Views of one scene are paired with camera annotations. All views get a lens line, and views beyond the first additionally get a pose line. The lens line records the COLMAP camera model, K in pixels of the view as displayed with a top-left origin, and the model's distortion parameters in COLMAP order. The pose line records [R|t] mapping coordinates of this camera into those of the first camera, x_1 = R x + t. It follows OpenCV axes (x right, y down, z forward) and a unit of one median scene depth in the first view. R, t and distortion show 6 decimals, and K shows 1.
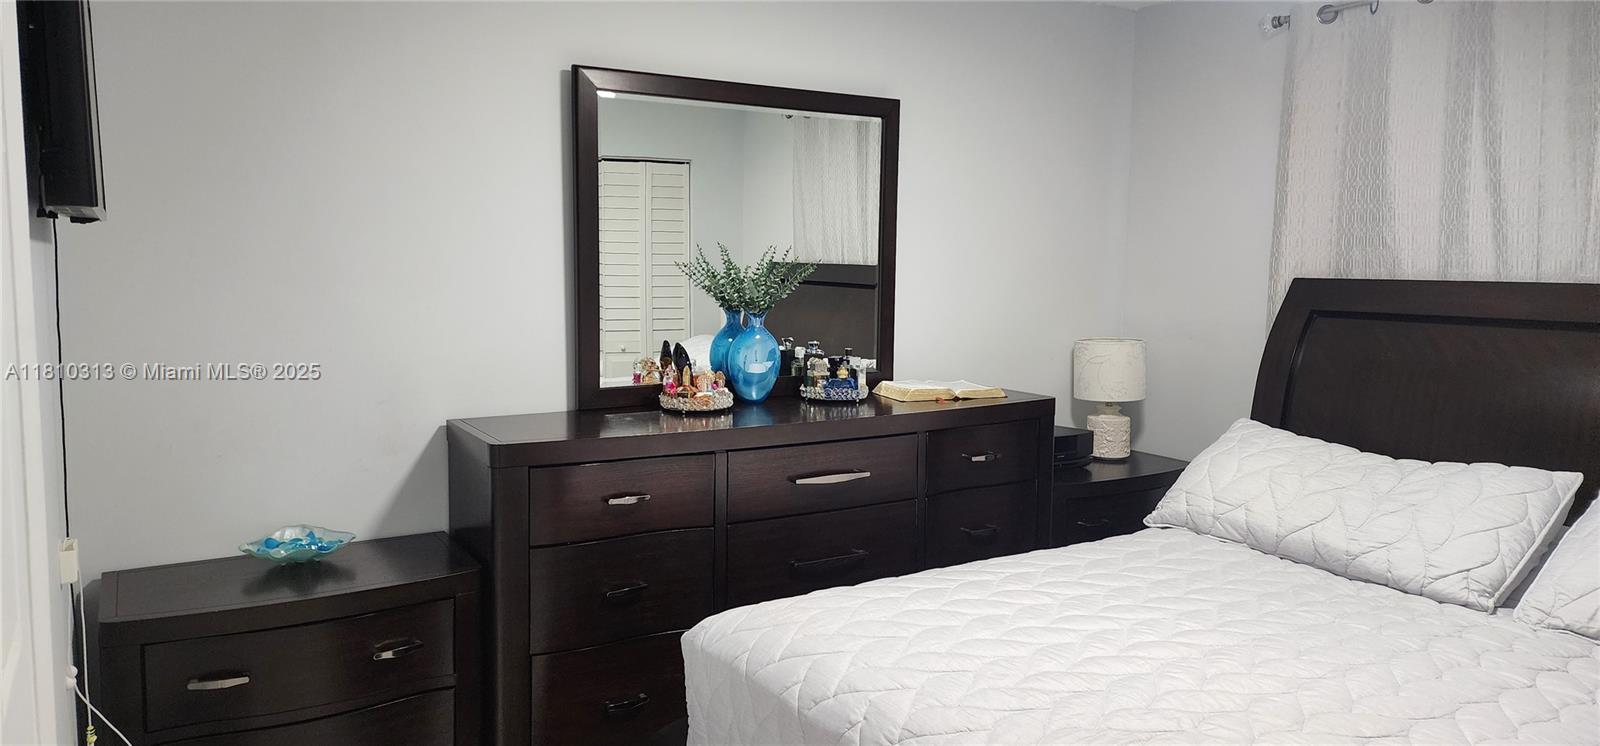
lens RADIAL K [[1059.3, 0, 762.2], [0, 1059.3, 343.2], [0, 0, 1]] dist [0.094012, -0.087849]
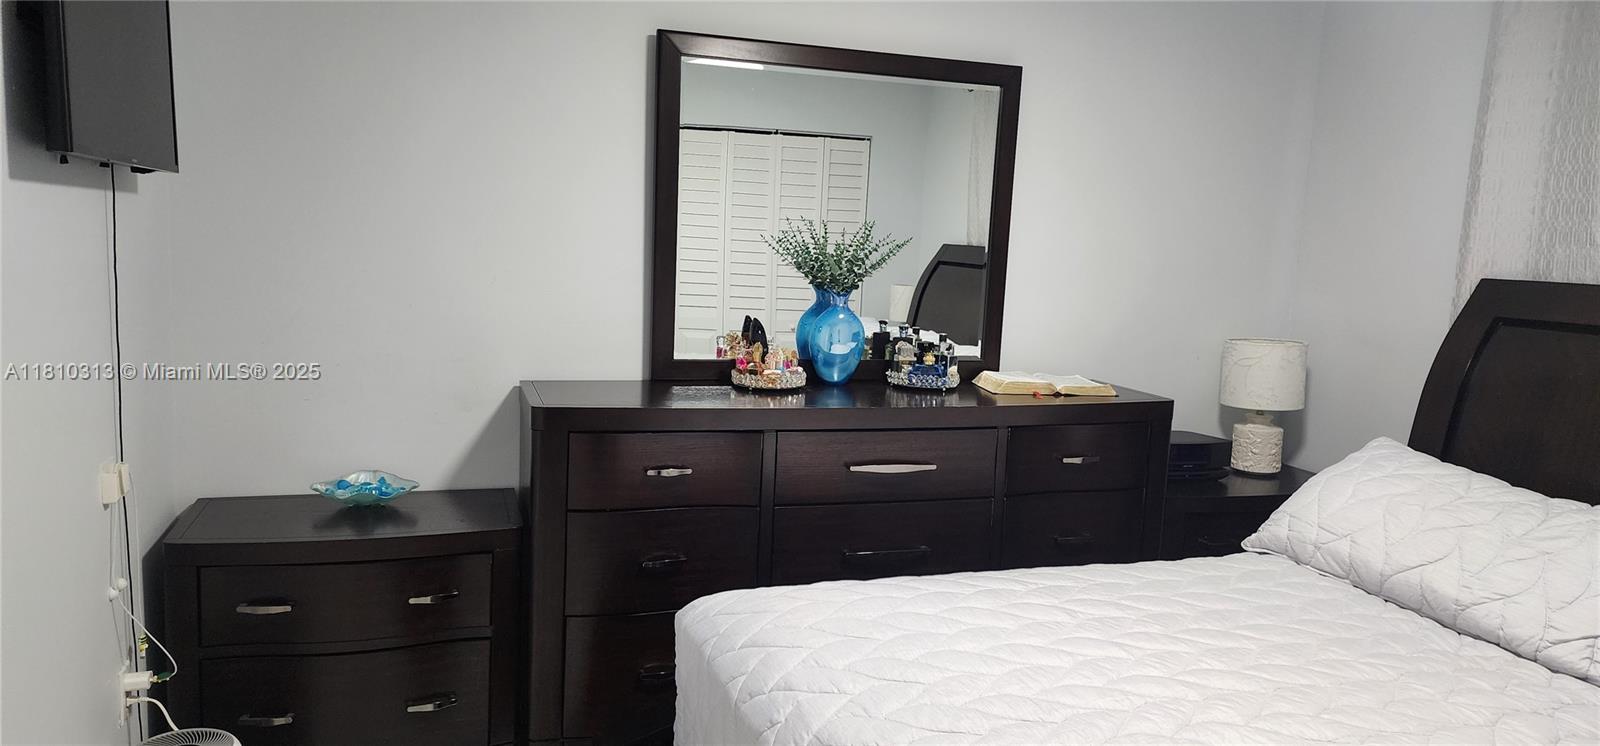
lens RADIAL K [[1050.8, 0, 791.3], [0, 1050.8, 367.8], [0, 0, 1]] dist [0.094098, -0.086443]
pose [[0.975885, 0.060353, -0.209777, 0.174914], [-0.052113, 0.997645, 0.044590, 0.000368], [0.211974, -0.032582, 0.976732, 0.064285]]
